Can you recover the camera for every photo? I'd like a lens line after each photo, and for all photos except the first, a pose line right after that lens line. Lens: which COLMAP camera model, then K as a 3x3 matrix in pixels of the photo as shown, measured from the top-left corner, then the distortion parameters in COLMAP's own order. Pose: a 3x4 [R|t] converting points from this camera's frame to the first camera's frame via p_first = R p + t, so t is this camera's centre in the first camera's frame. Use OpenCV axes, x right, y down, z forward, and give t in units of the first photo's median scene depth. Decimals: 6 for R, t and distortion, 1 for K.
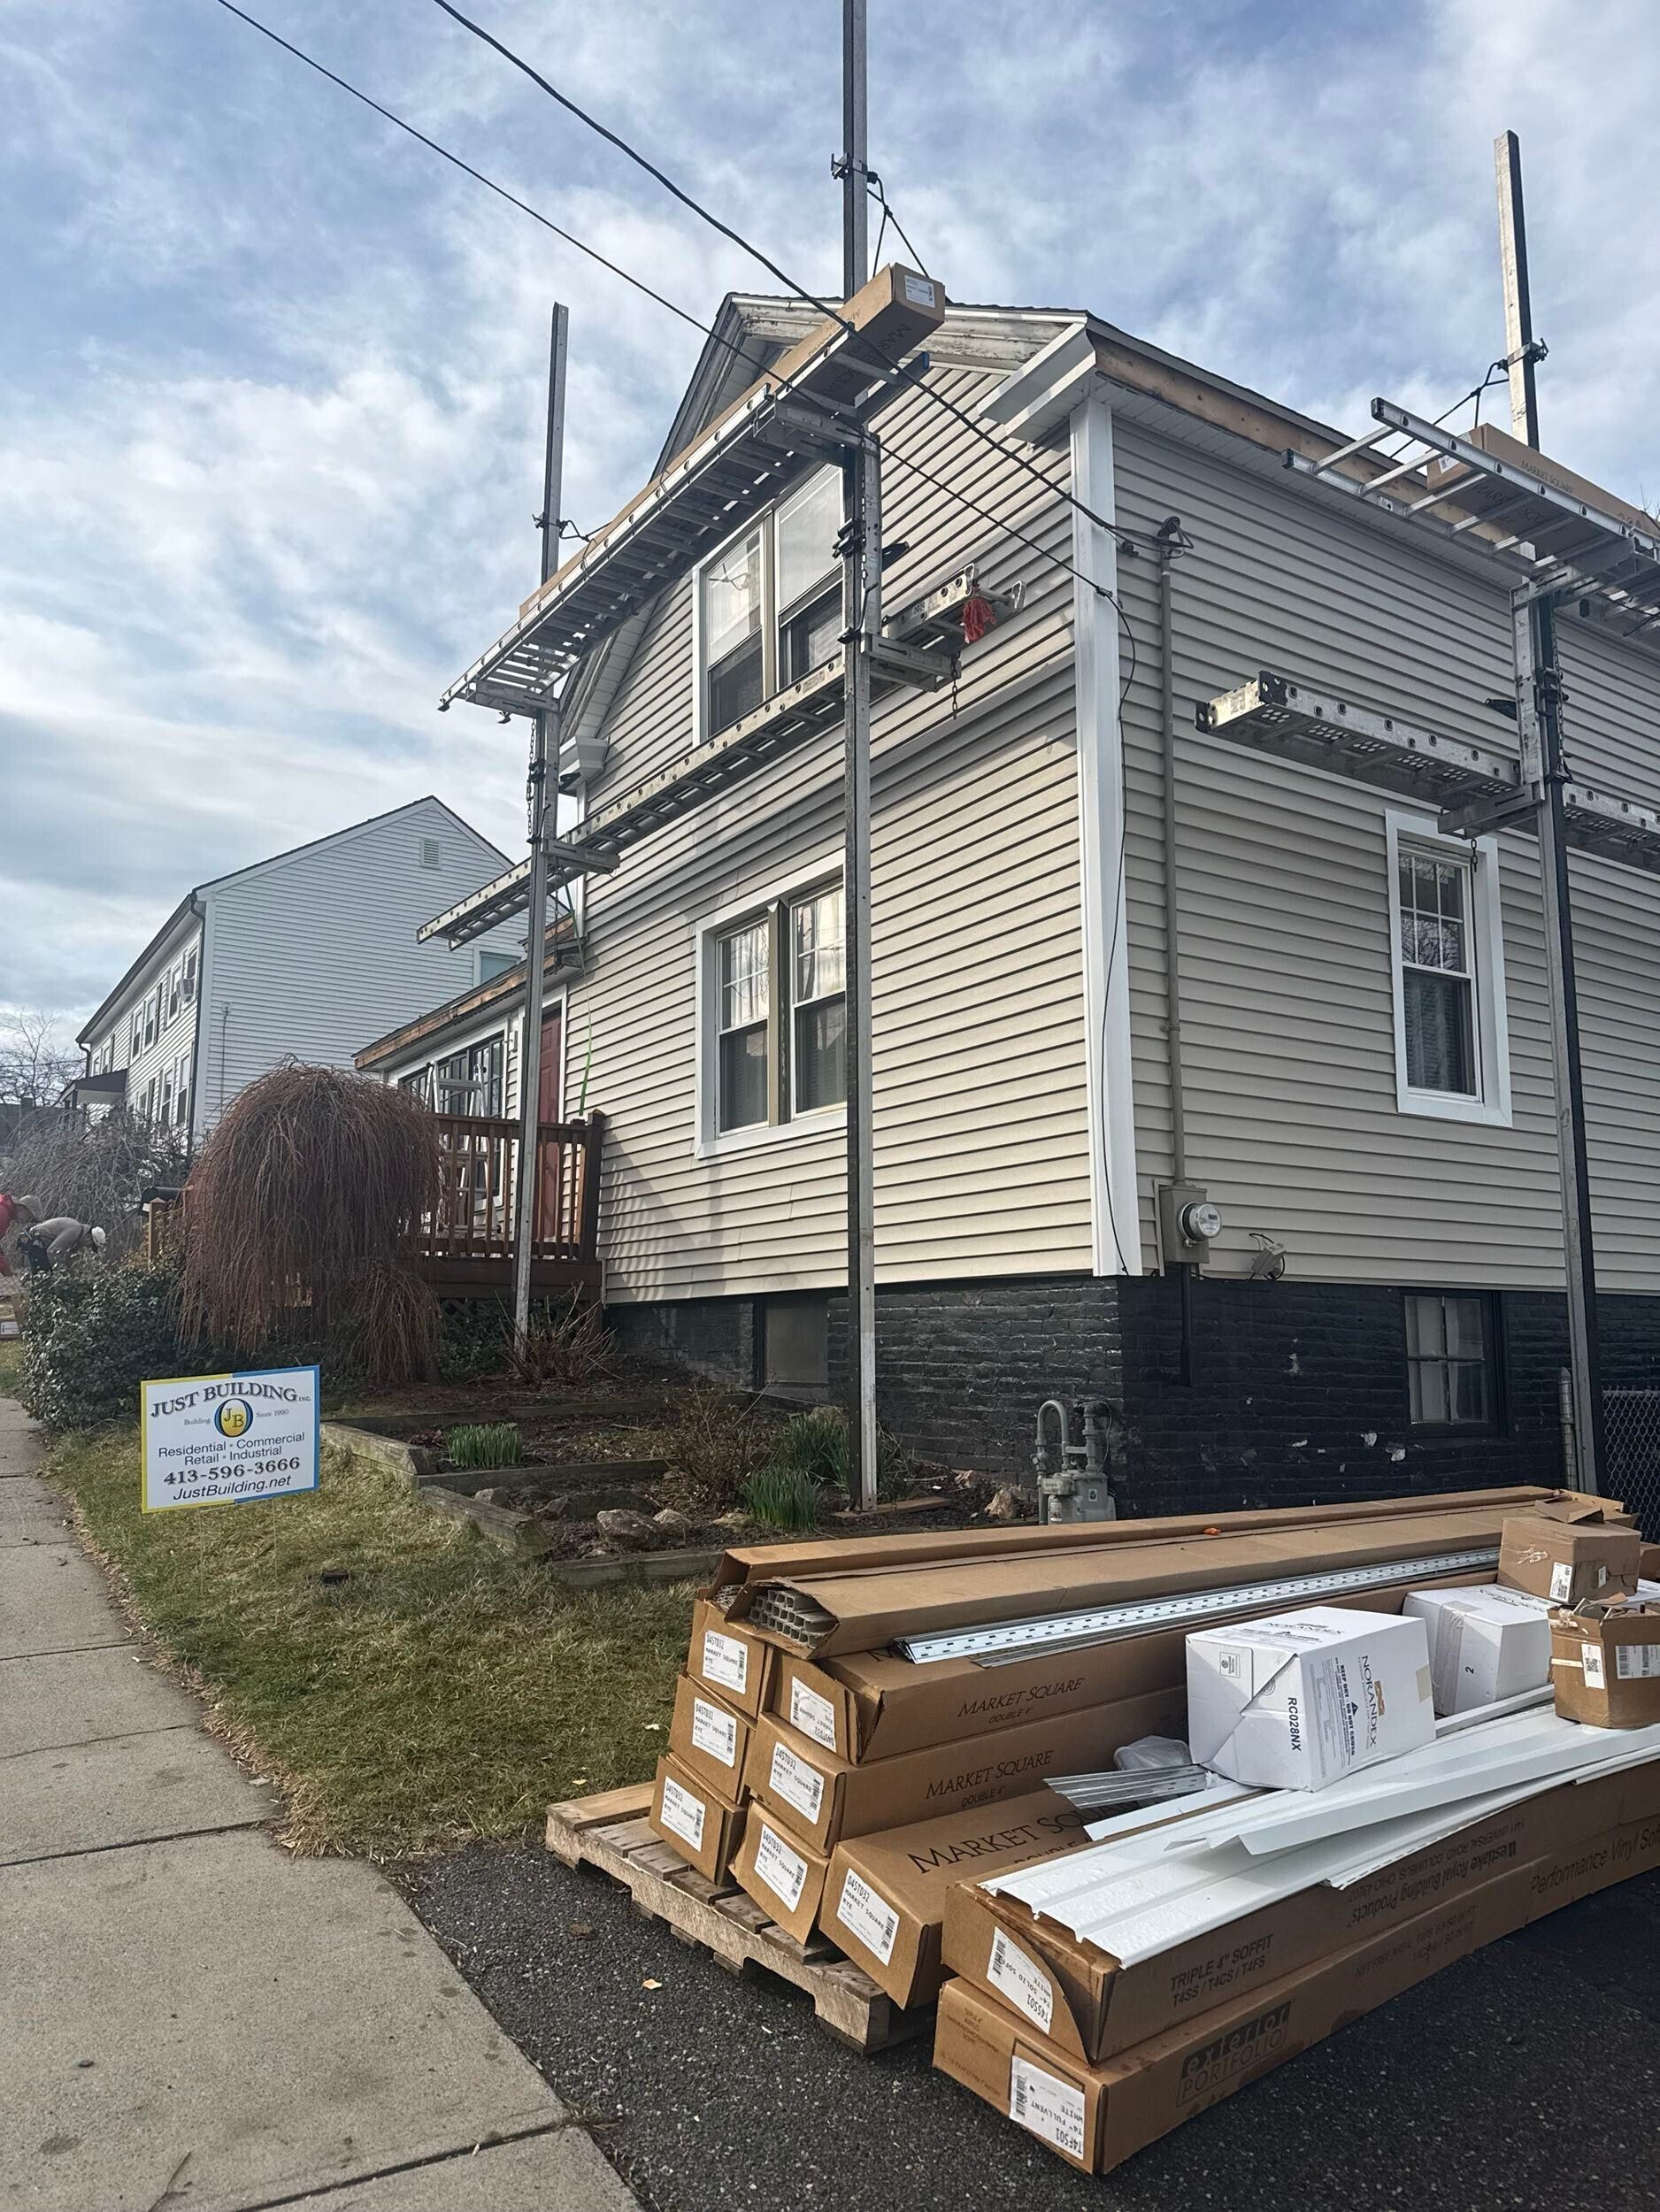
lens RADIAL K [[1548.3, 0, 830.0], [0, 1548.3, 1106.0], [0, 0, 1]] dist [0.068803, -0.121883]
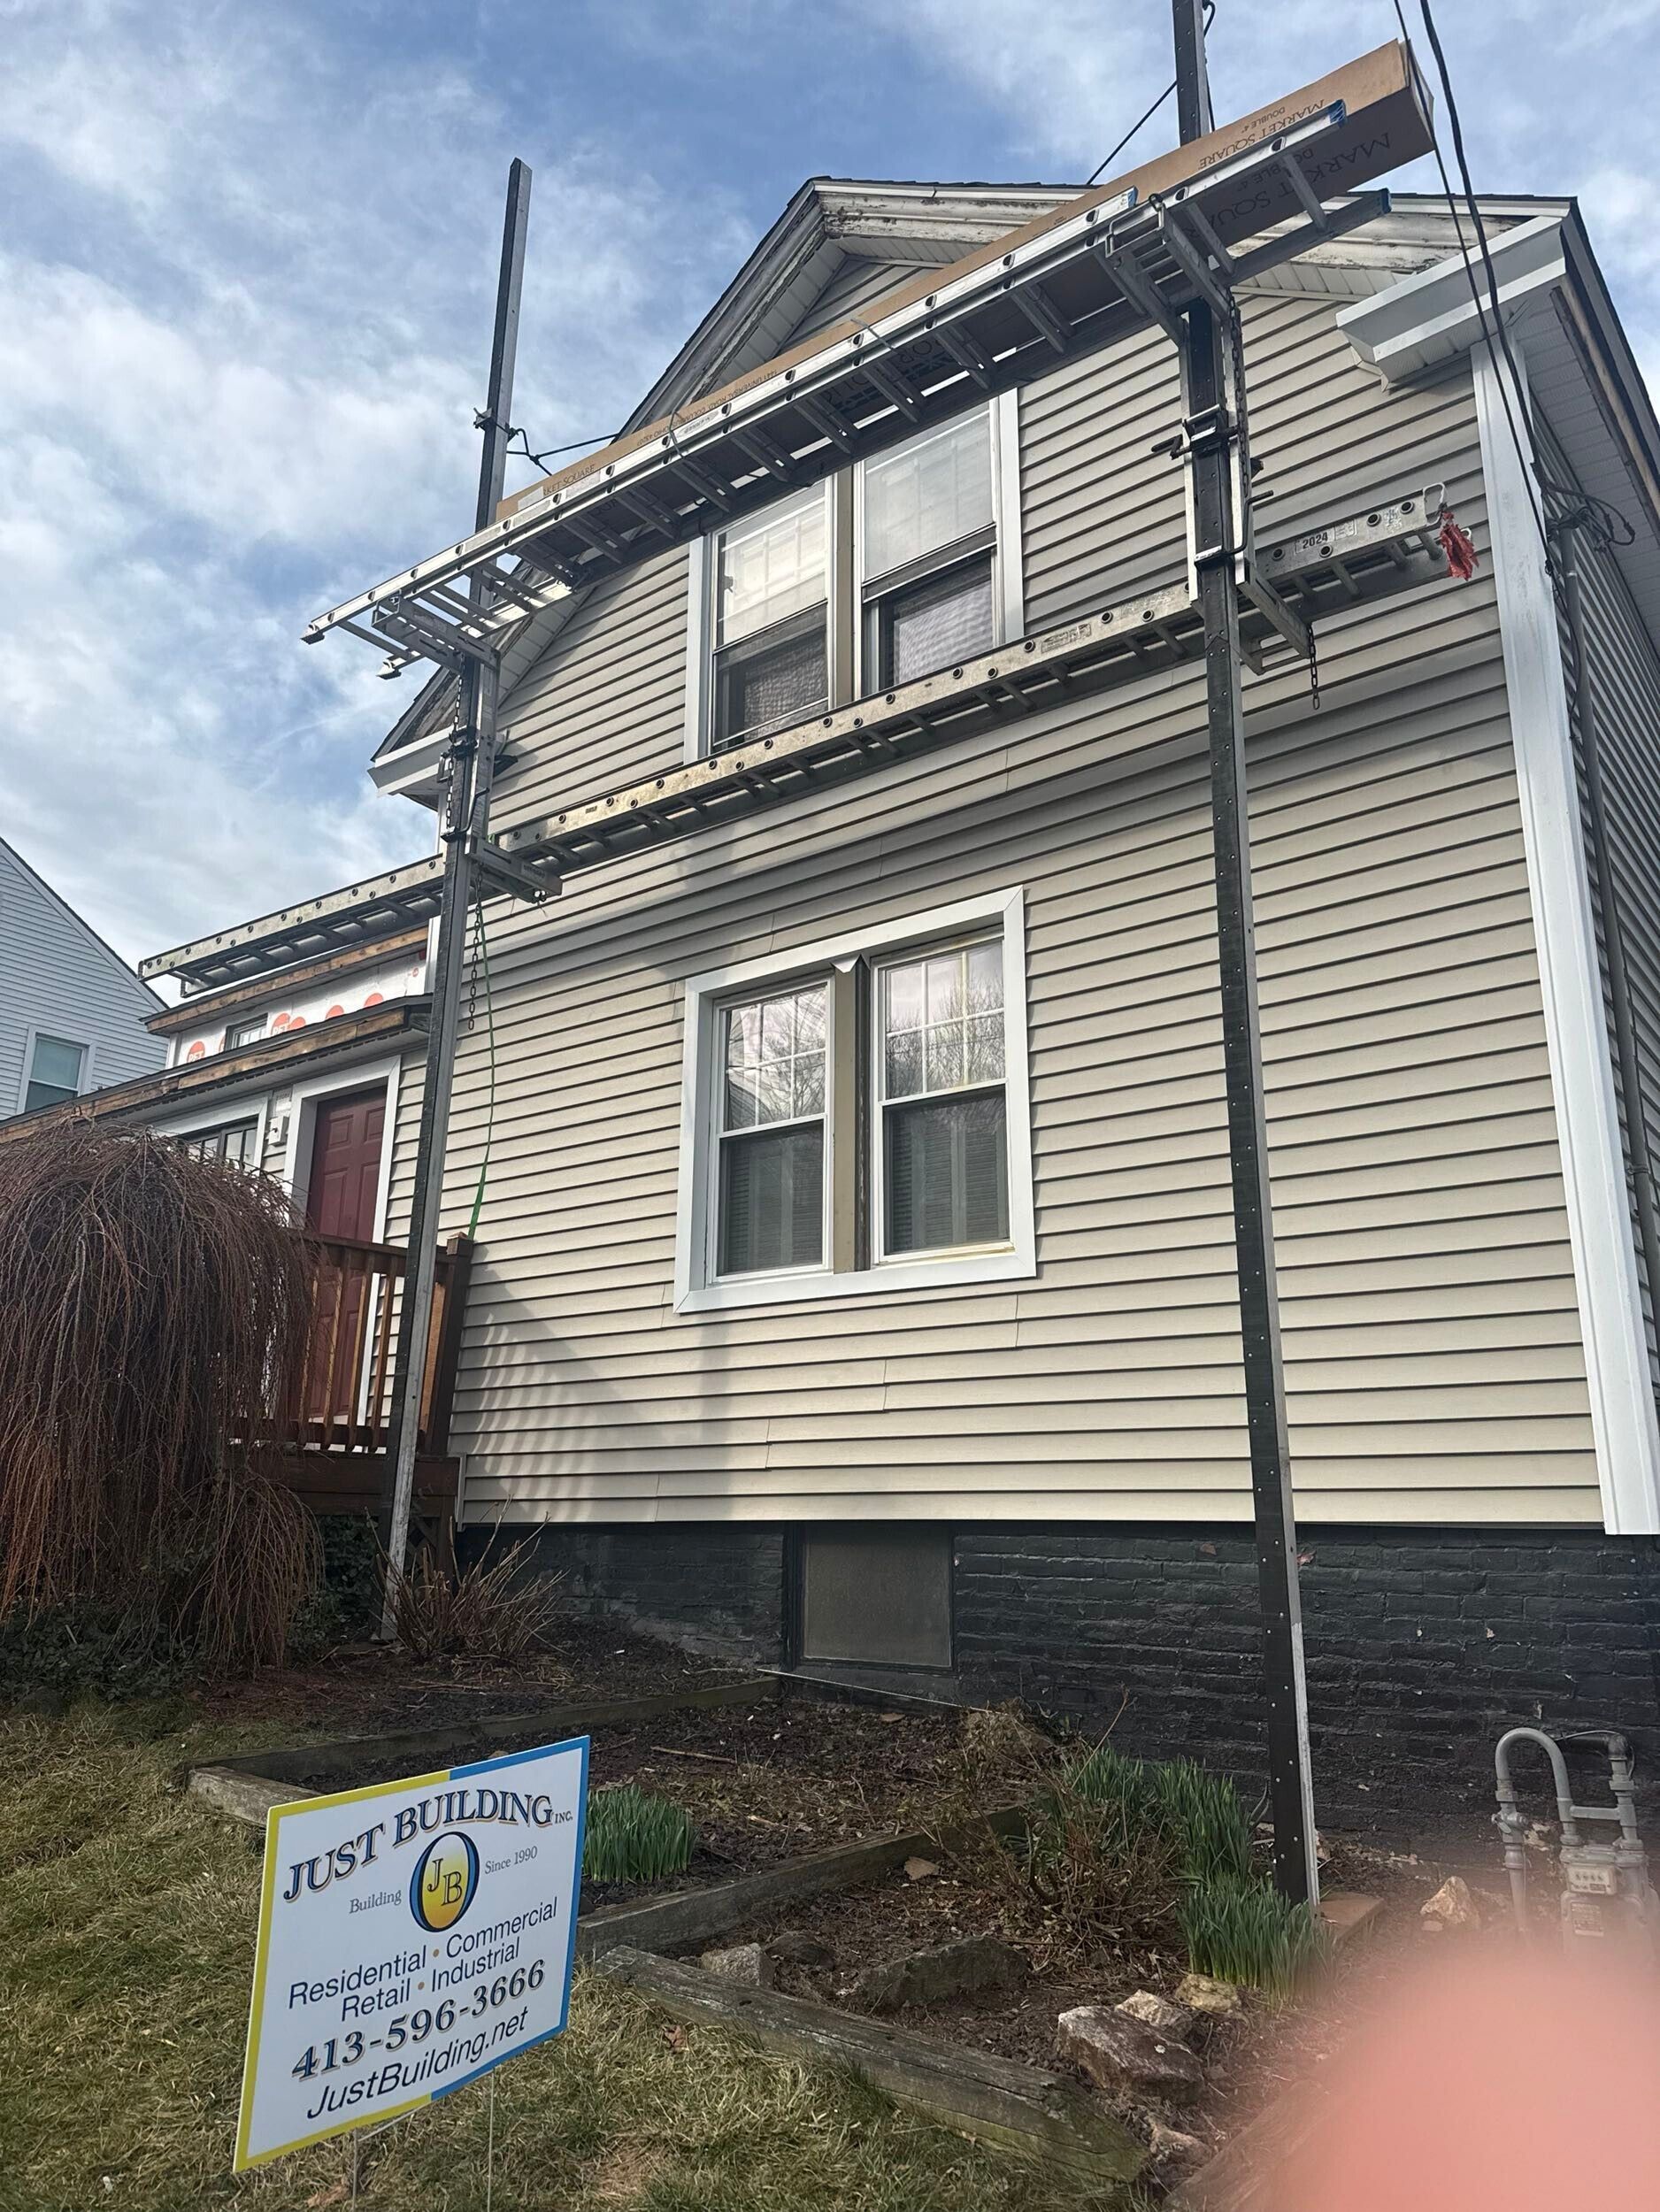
lens RADIAL K [[1556.8, 0, 822.8], [0, 1556.8, 1079.1], [0, 0, 1]] dist [0.091115, -0.125234]
pose [[0.944425, 0.105204, 0.311438, -0.264929], [-0.064677, 0.988355, -0.137736, 0.024014], [-0.322302, 0.109938, 0.940231, 0.329329]]
